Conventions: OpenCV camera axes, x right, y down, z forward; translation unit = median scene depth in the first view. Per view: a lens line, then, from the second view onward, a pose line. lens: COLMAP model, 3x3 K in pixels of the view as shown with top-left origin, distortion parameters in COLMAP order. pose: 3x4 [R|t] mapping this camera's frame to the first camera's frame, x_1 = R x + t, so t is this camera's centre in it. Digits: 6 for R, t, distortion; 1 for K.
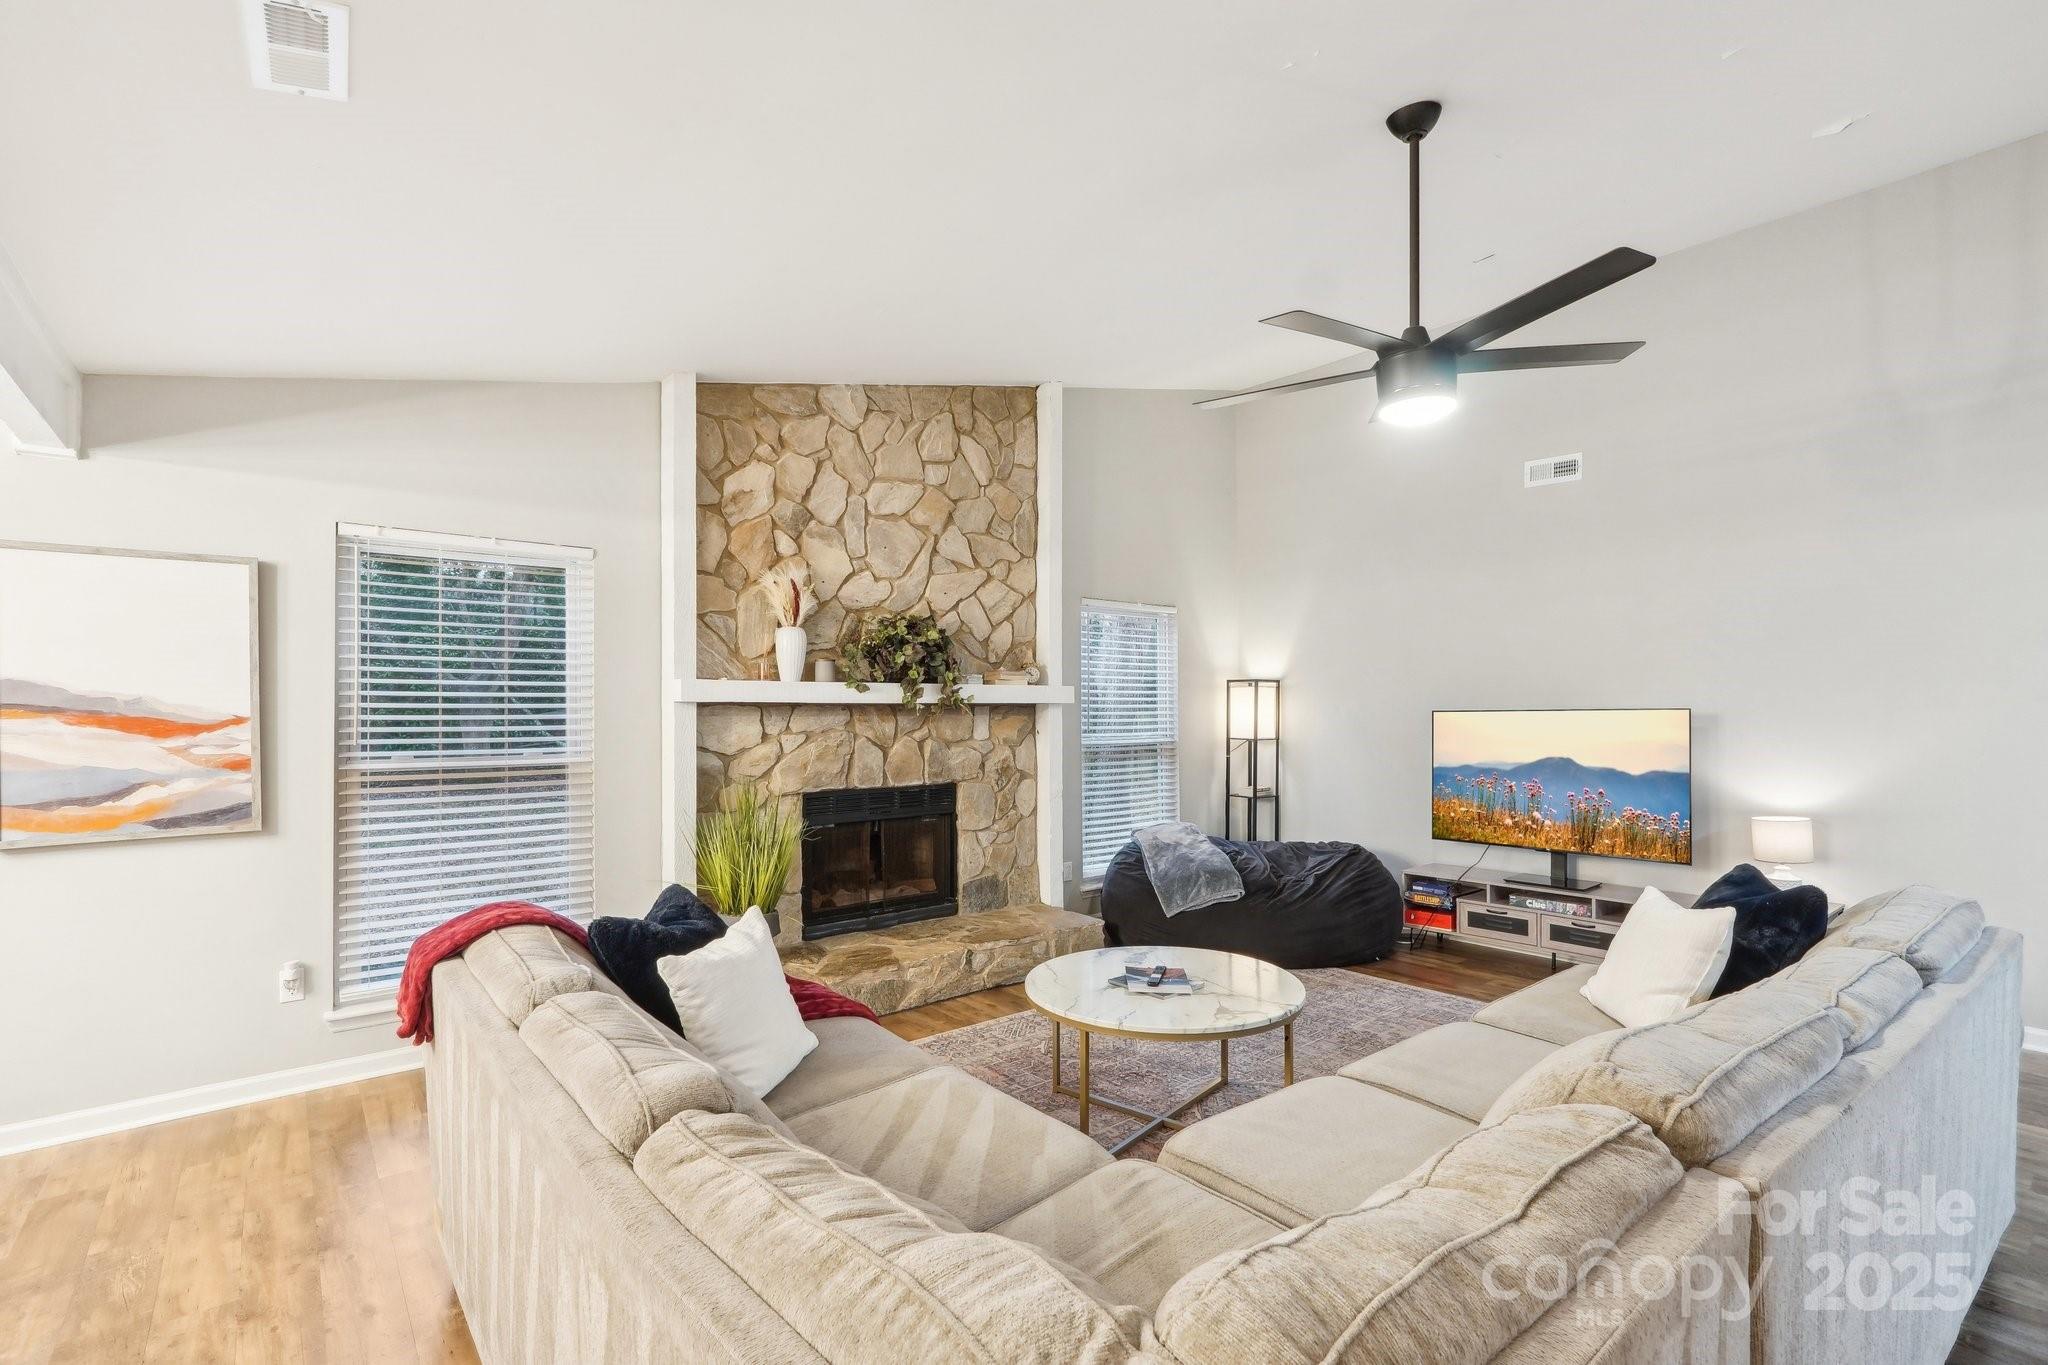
lens RADIAL K [[942.4, 0, 1028.2], [0, 942.4, 702.3], [0, 0, 1]] dist [-0.003801, 0.000223]
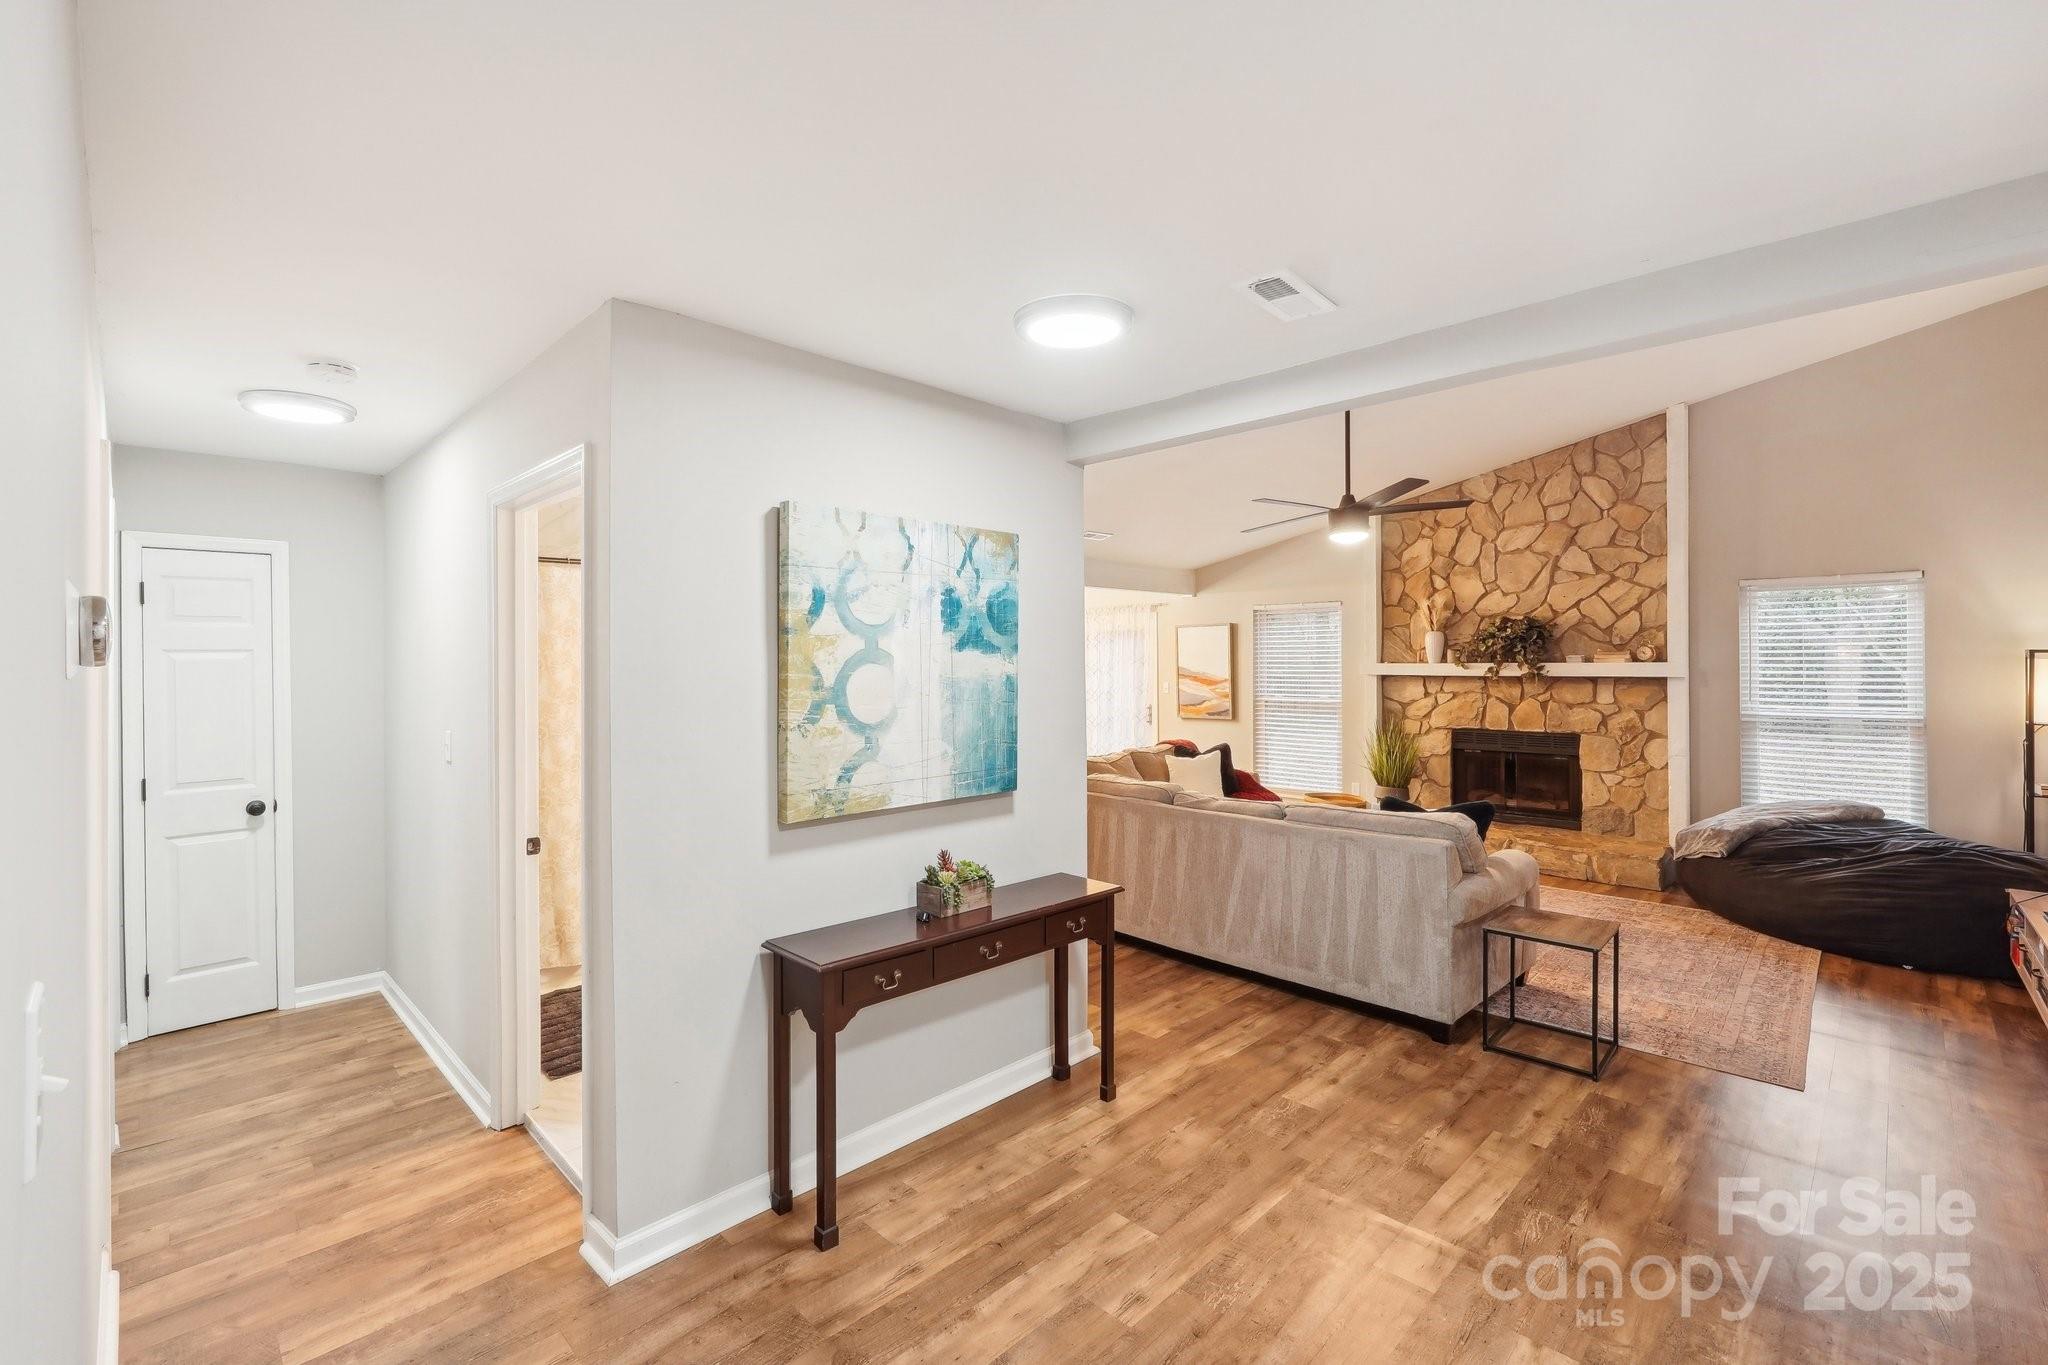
lens RADIAL K [[886.3, 0, 1027.2], [0, 886.3, 659.6], [0, 0, 1]] dist [-0.019651, 0.008815]
pose [[0.097940, -0.003287, -0.995187, 1.229230], [0.009454, 0.999952, -0.002372, -0.029979], [0.995147, -0.009176, 0.097966, 0.090532]]
